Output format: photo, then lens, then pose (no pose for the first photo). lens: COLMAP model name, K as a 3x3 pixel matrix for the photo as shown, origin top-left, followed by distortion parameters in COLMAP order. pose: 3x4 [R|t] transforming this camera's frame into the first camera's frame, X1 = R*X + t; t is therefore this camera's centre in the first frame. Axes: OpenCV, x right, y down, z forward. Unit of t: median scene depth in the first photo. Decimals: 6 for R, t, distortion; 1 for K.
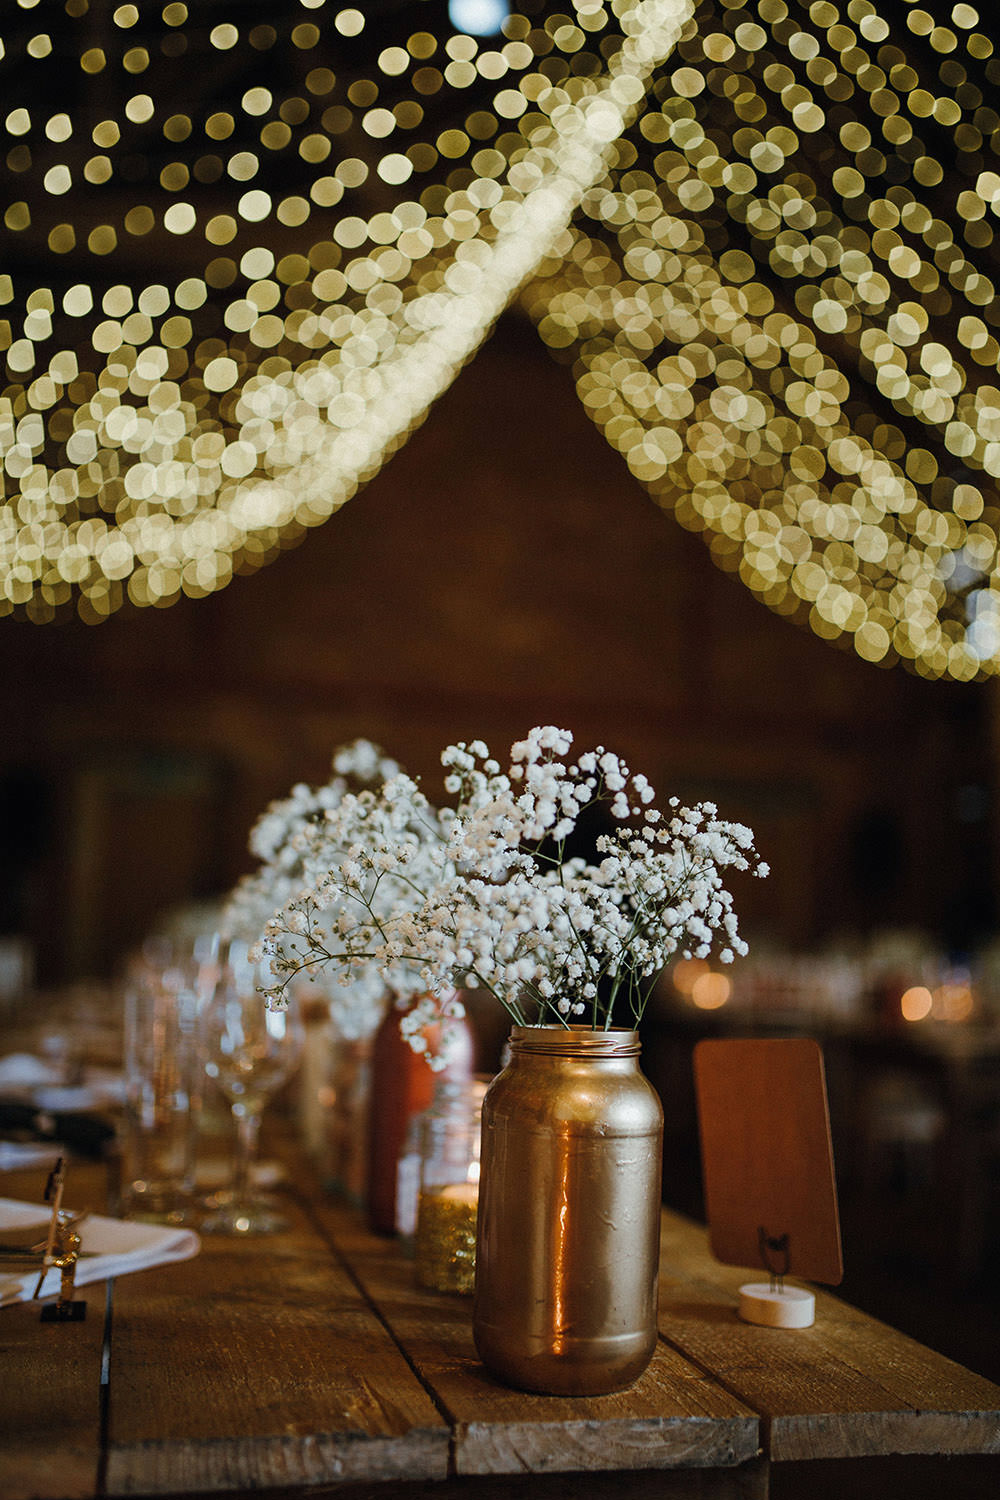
lens RADIAL K [[1404.6, 0, 505.4], [0, 1404.6, 750.9], [0, 0, 1]] dist [-0.036920, 0.000000]
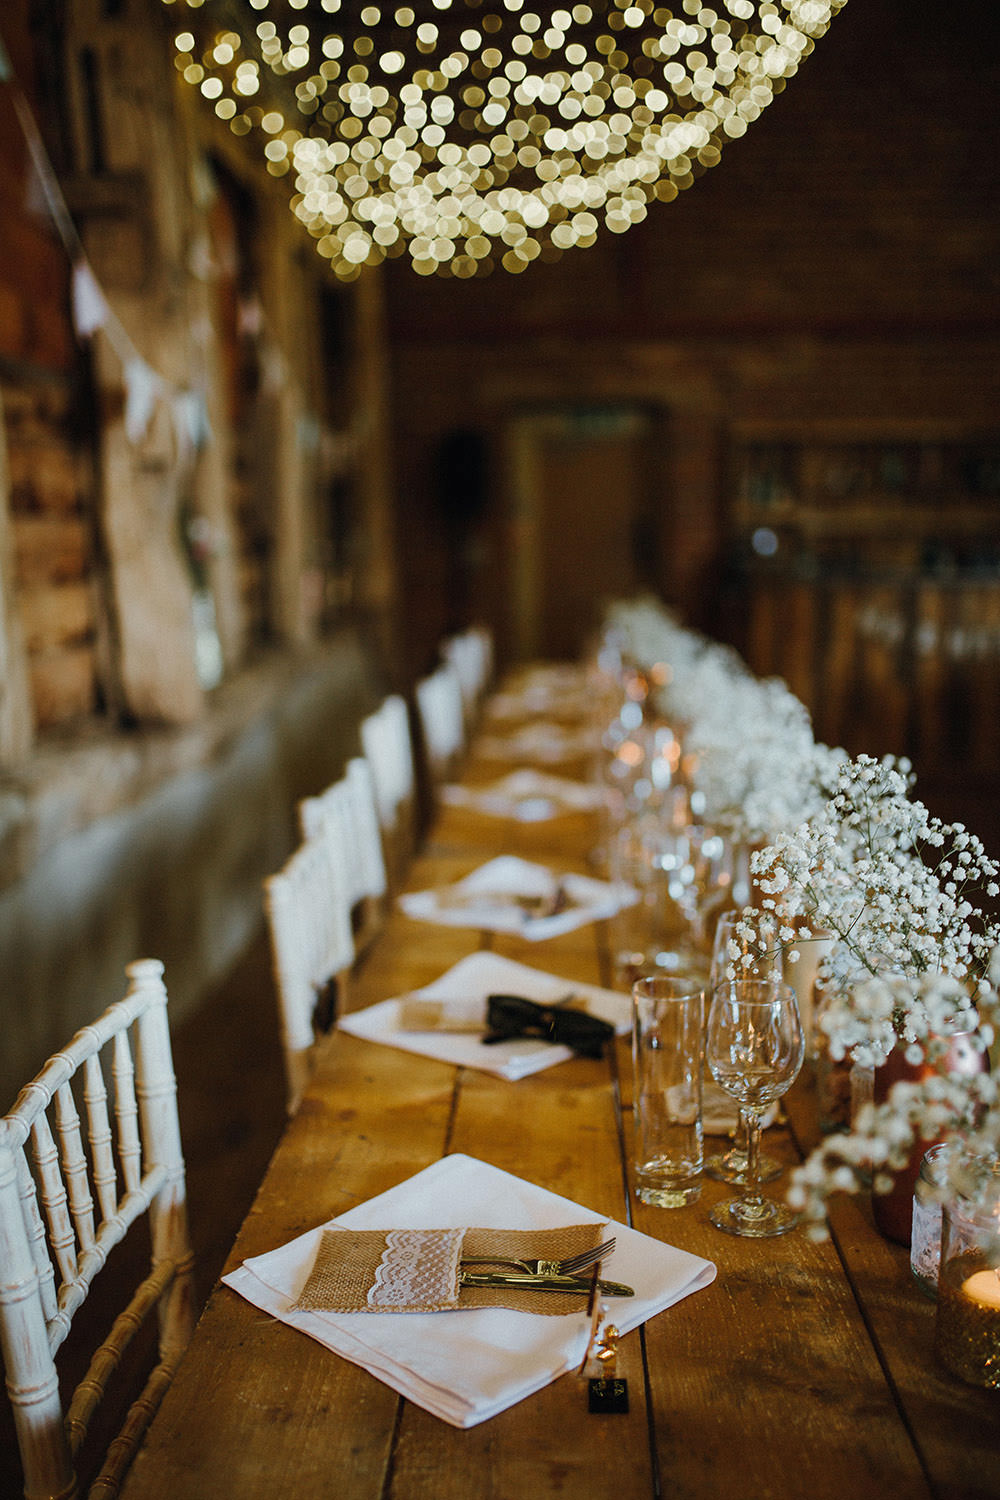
lens RADIAL K [[1404.6, 0, 501.0], [0, 1404.6, 746.6], [0, 0, 1]] dist [-0.036920, 0.000000]
pose [[0.951029, -0.003376, -0.309084, -0.049273], [0.078392, 0.969883, 0.230612, -0.287906], [0.298997, -0.243548, 0.922651, 0.078515]]
